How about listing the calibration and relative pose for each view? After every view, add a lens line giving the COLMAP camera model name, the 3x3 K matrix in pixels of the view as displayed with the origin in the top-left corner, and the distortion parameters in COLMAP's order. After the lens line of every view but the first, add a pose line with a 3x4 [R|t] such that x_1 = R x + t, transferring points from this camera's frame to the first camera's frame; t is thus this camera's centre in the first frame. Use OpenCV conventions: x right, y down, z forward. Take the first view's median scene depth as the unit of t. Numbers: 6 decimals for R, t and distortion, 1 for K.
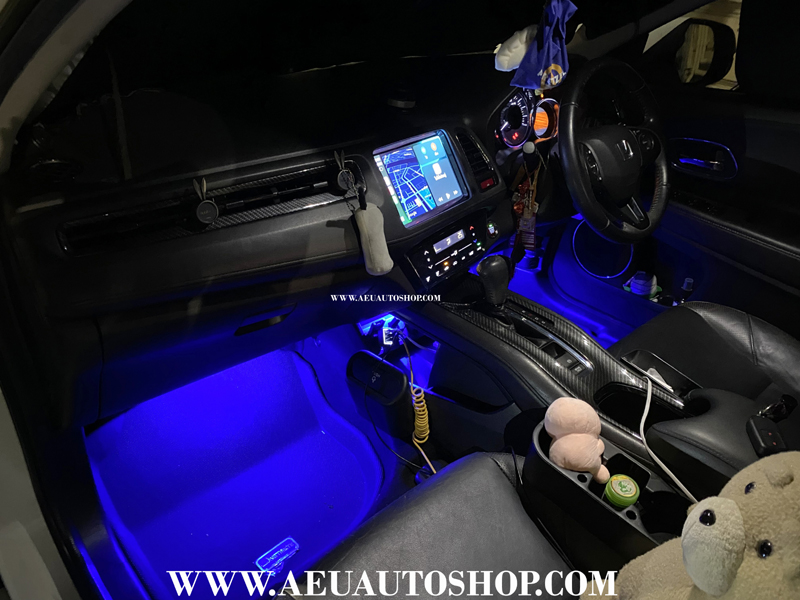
lens RADIAL K [[599.8, 0, 399.1], [0, 599.8, 313.8], [0, 0, 1]] dist [0.043961, -0.046359]
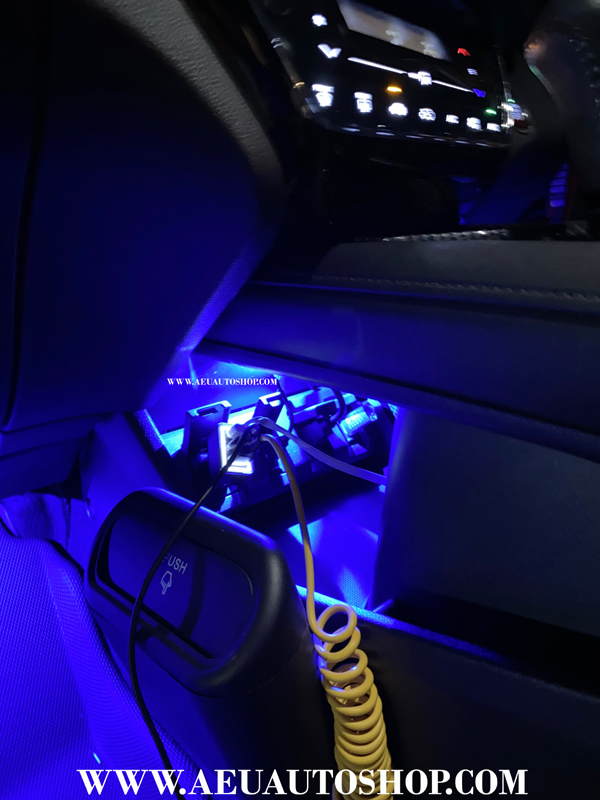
lens RADIAL K [[599.8, 0, 300.0], [0, 599.8, 400.0], [0, 0, 1]] dist [0.043961, -0.046359]
pose [[0.995264, -0.084513, -0.048033, 0.036822], [0.071521, 0.971267, -0.226990, 0.094927], [0.065836, 0.222479, 0.972712, 0.724664]]
